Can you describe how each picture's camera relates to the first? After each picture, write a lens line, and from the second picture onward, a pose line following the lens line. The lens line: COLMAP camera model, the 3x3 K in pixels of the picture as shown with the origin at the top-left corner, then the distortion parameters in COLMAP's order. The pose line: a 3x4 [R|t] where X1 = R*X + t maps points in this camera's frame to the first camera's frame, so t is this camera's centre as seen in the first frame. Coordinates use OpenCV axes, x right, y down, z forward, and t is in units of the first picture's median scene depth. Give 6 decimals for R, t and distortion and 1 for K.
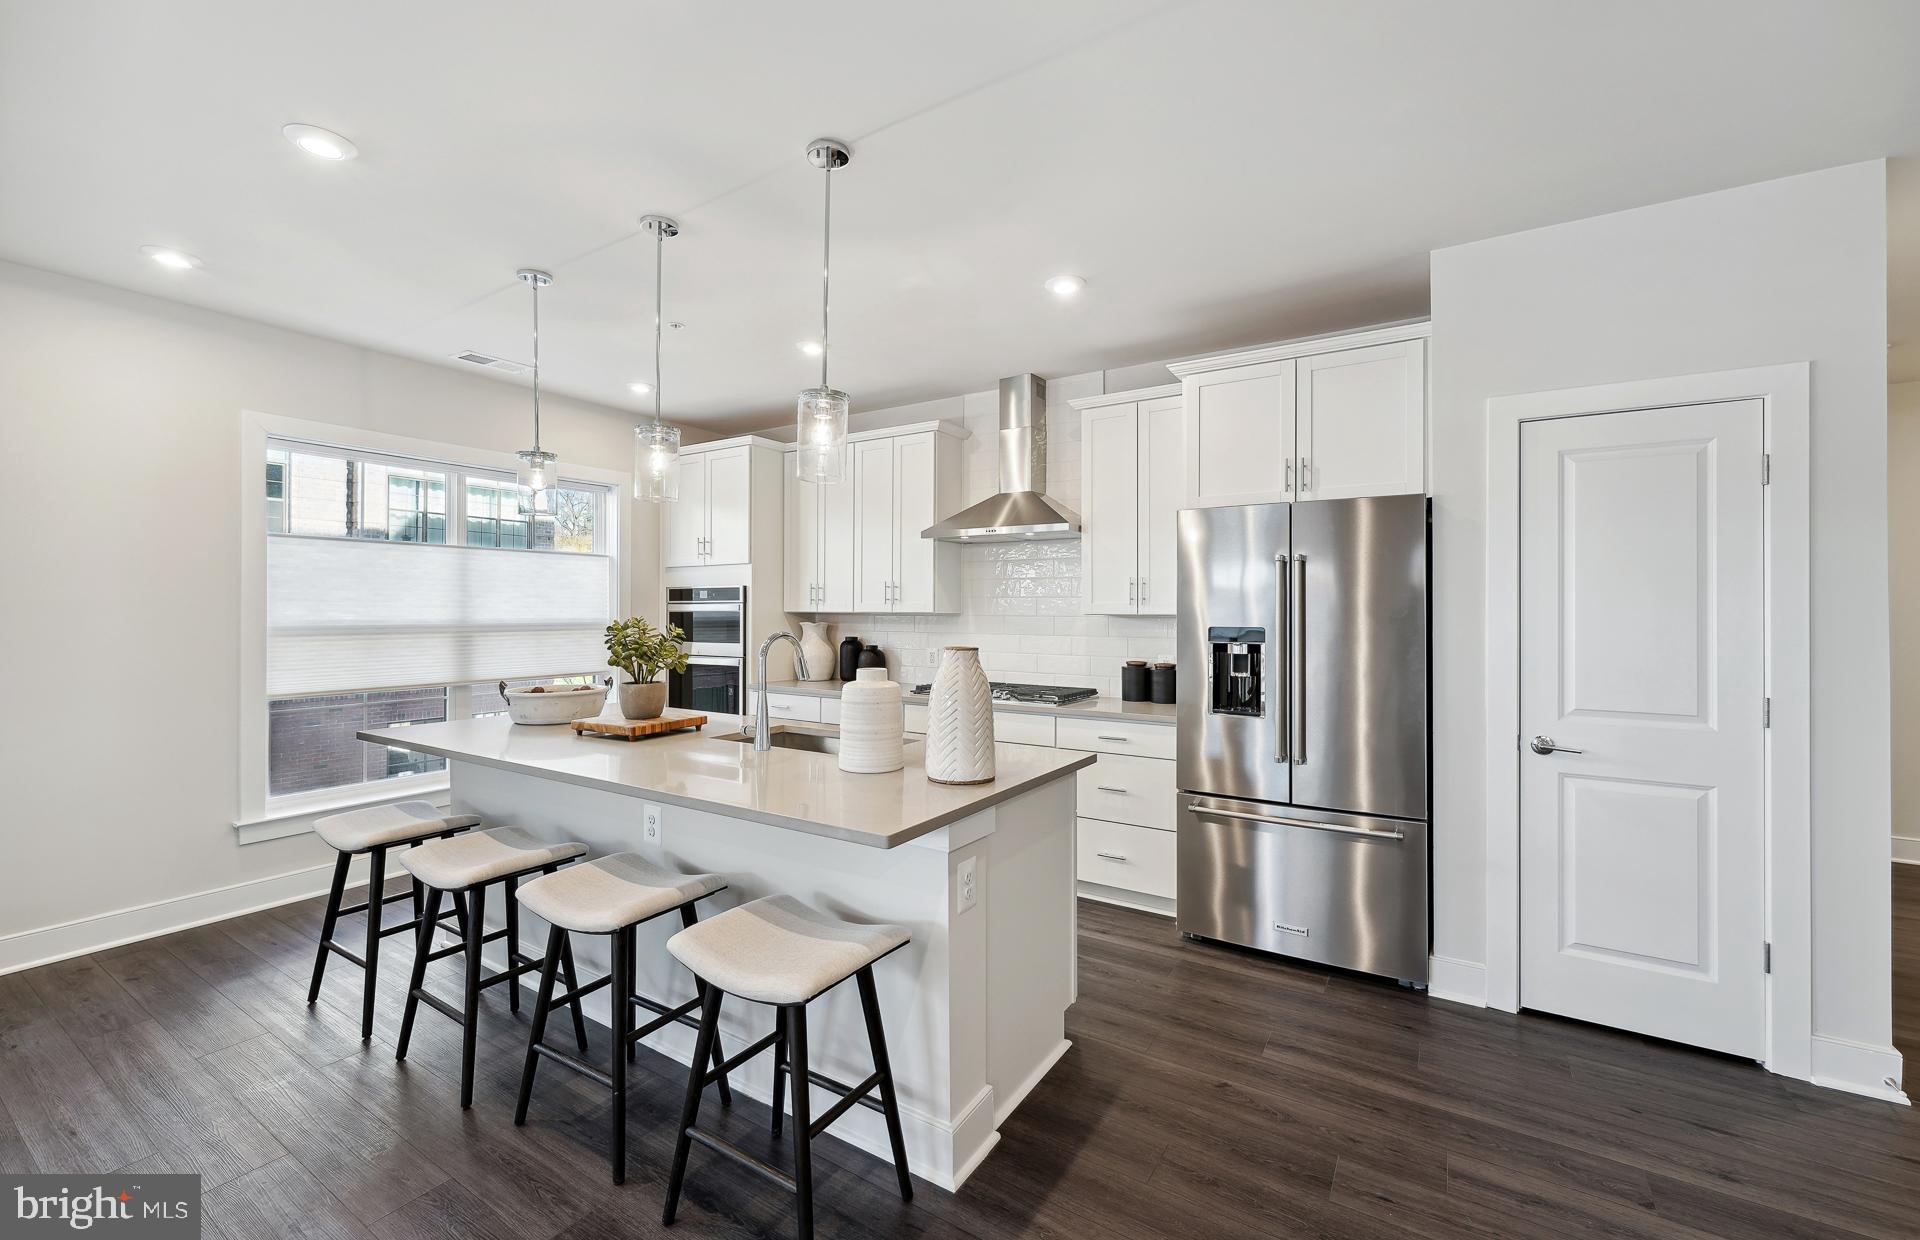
lens RADIAL K [[775.5, 0, 954.2], [0, 775.5, 613.0], [0, 0, 1]] dist [-0.000689, 0.000745]
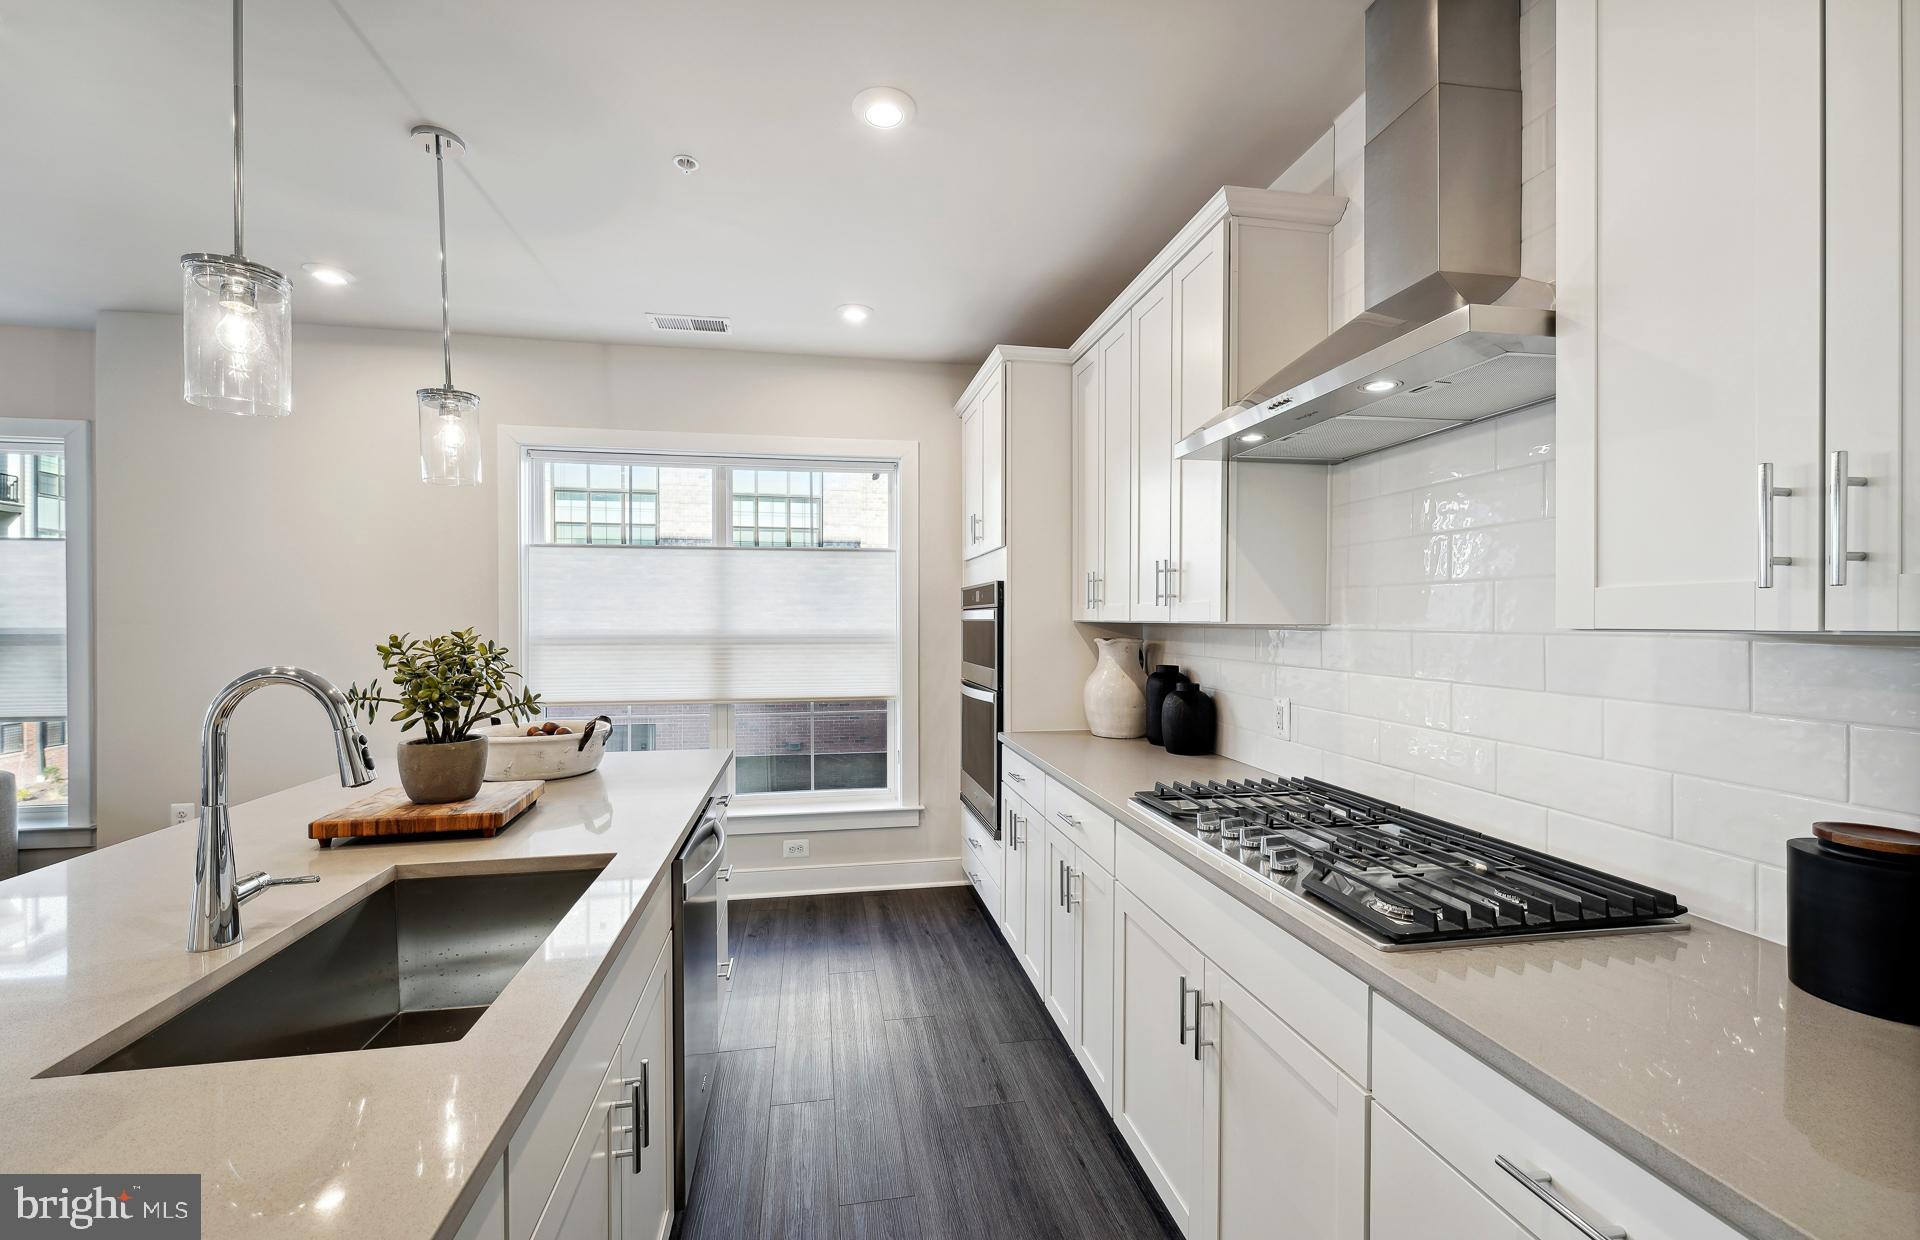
lens RADIAL K [[775.5, 0, 968.9], [0, 775.5, 615.3], [0, 0, 1]] dist [-0.000689, 0.000745]
pose [[0.686570, -0.006272, -0.727037, 0.212380], [-0.001623, 0.999947, -0.010159, 0.000170], [0.727062, 0.008155, 0.686523, 0.625509]]
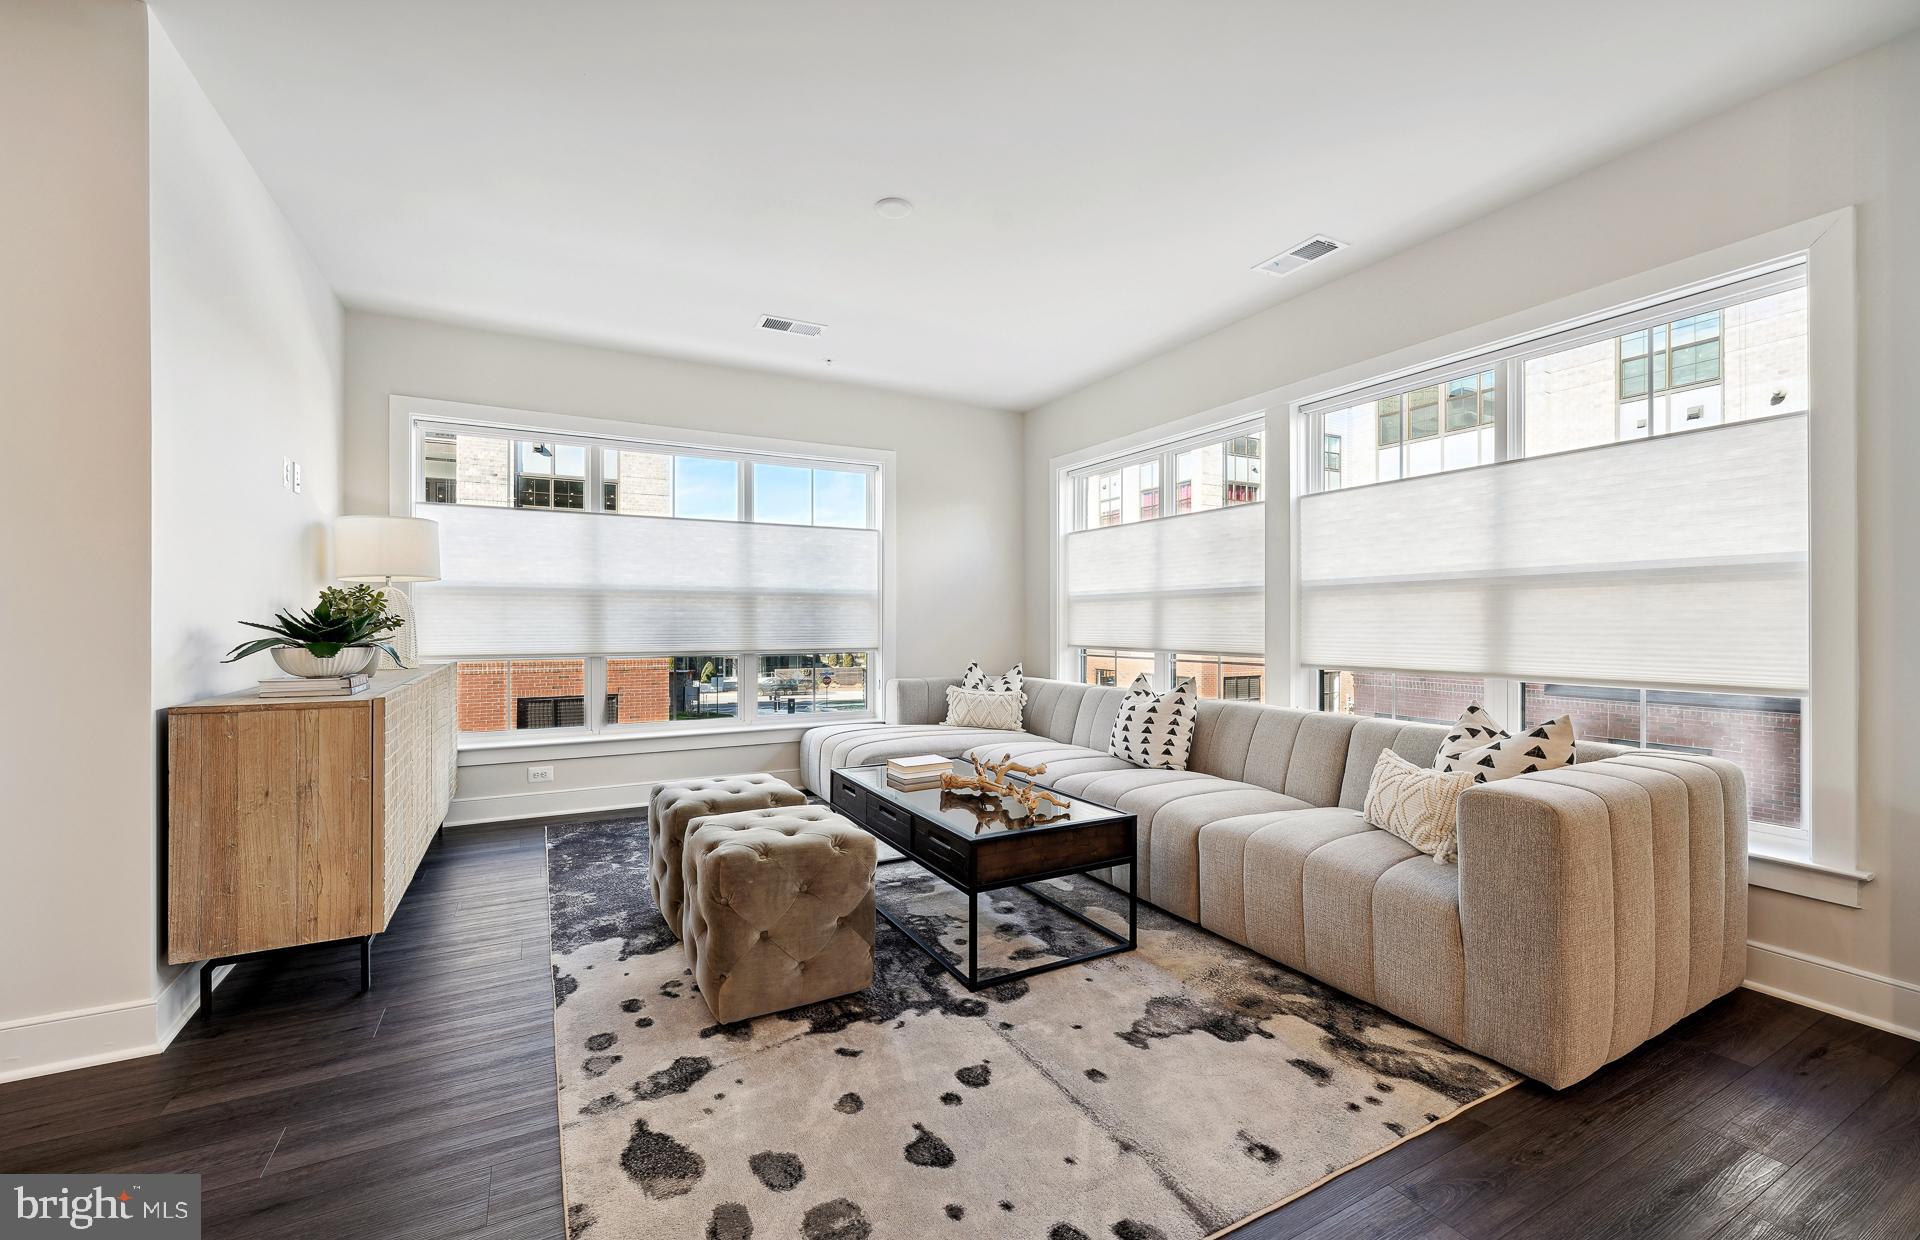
lens RADIAL K [[775.5, 0, 955.2], [0, 775.5, 624.8], [0, 0, 1]] dist [-0.000689, 0.000745]
pose [[-0.495714, -0.003300, -0.868480, -0.328748], [-0.006450, 0.999979, -0.000118, 0.061864], [0.868462, 0.005543, -0.495725, 0.240502]]
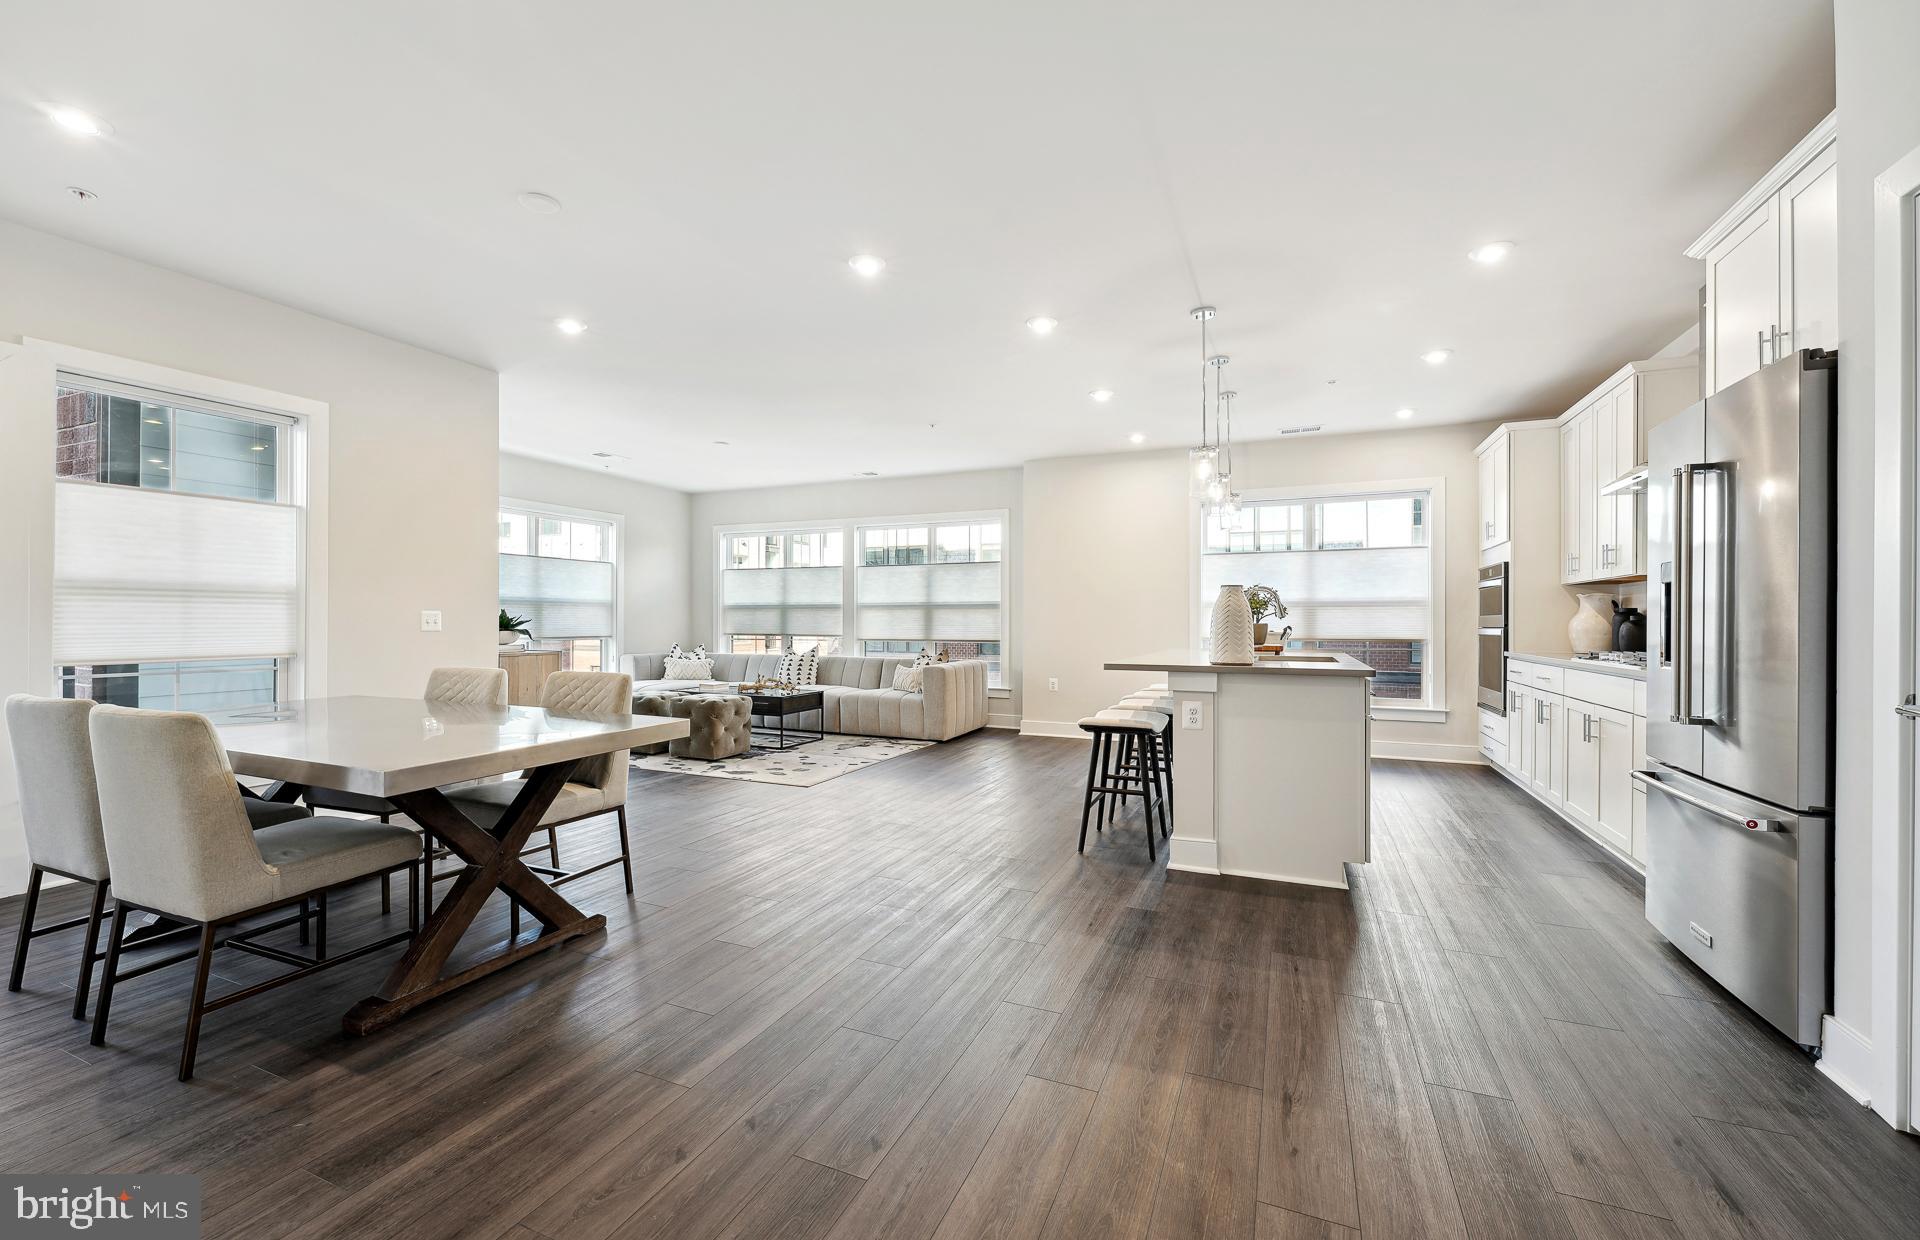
lens RADIAL K [[775.5, 0, 952.5], [0, 775.5, 623.7], [0, 0, 1]] dist [-0.000689, 0.000745]
pose [[0.145873, -0.003049, -0.989299, 0.803791], [-0.006300, 0.999972, -0.004010, 0.070970], [0.989283, 0.006818, 0.145850, 0.088483]]
